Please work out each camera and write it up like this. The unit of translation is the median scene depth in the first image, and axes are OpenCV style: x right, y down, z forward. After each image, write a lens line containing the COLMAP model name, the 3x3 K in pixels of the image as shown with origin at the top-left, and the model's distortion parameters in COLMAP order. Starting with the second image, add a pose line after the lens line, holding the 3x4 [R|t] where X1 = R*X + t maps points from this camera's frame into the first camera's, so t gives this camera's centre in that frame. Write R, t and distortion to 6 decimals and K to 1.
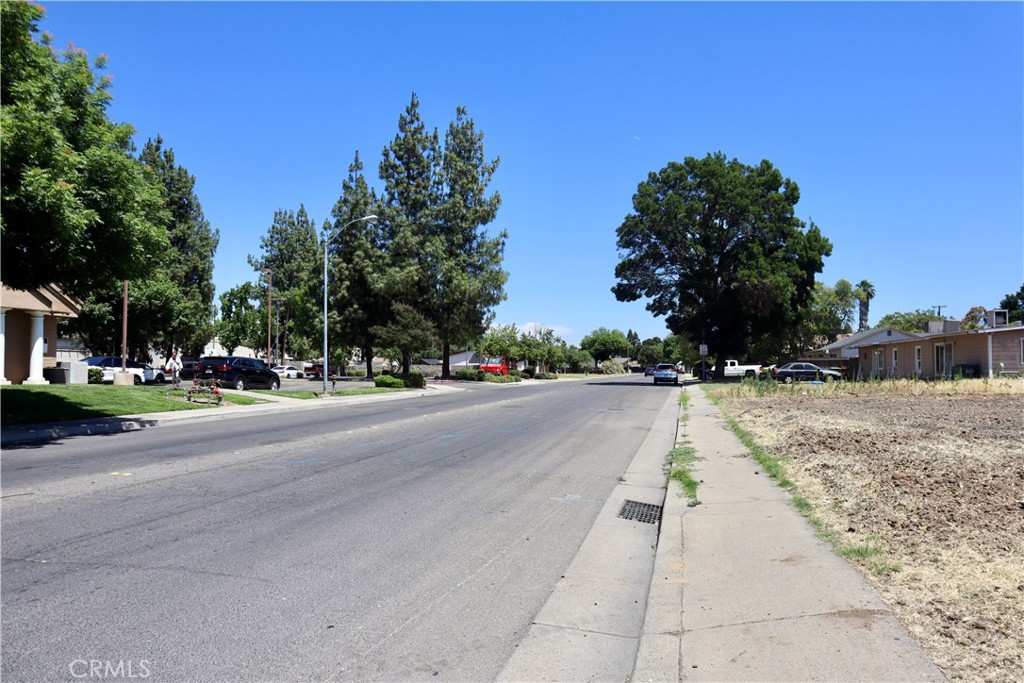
lens RADIAL K [[702.4, 0, 512.0], [0, 702.4, 352.2], [0, 0, 1]] dist [-0.156921, 0.110857]
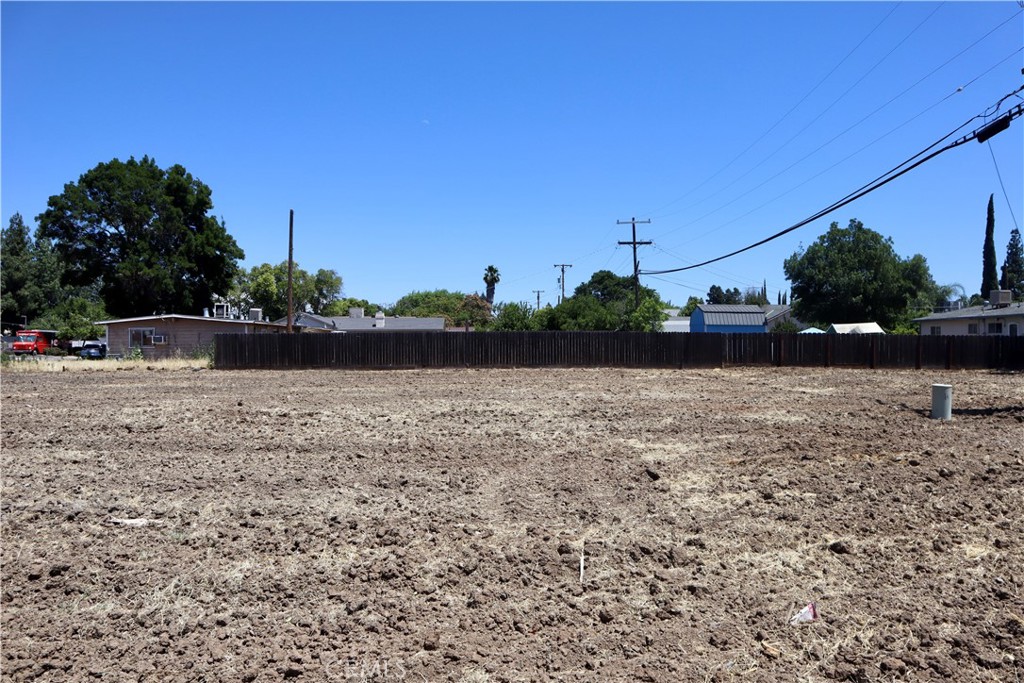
lens RADIAL K [[702.4, 0, 512.0], [0, 702.4, 352.2], [0, 0, 1]] dist [-0.156921, 0.110857]
pose [[0.953422, -0.002100, 0.301633, 0.490976], [-0.008388, 0.999405, 0.033470, -0.010408], [-0.301524, -0.034441, 0.952836, -0.219800]]
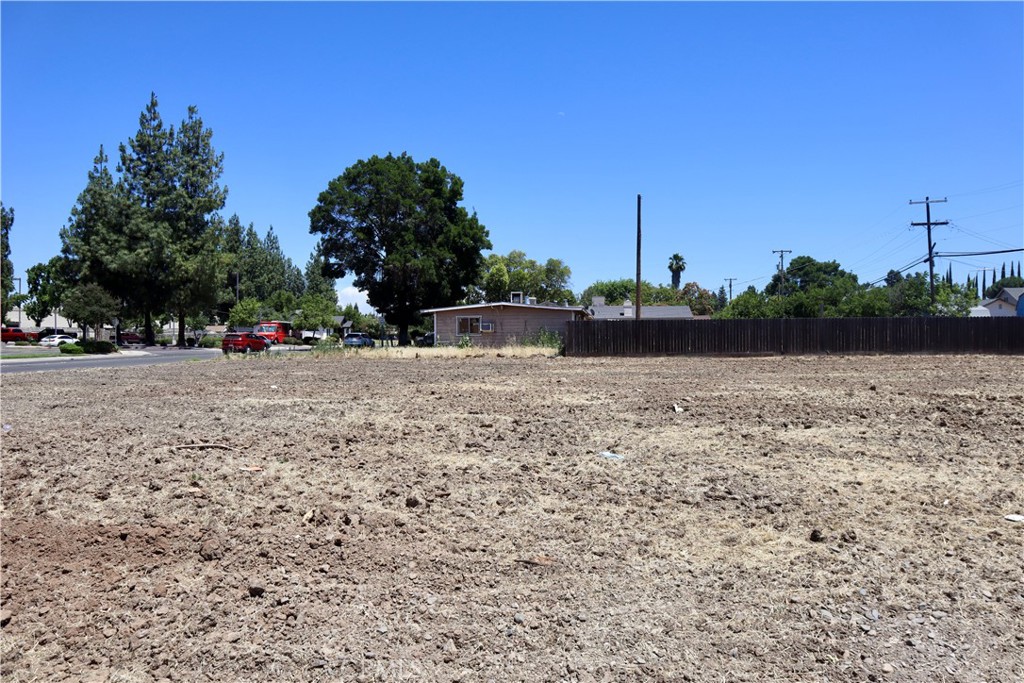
lens RADIAL K [[696.0, 0, 512.0], [0, 696.0, 341.5], [0, 0, 1]] dist [-0.111420, 0.061338]
pose [[0.994464, -0.003779, 0.105013, 0.332641], [0.000313, 0.999455, 0.033001, -0.006709], [-0.105080, -0.032786, 0.993923, -0.172736]]
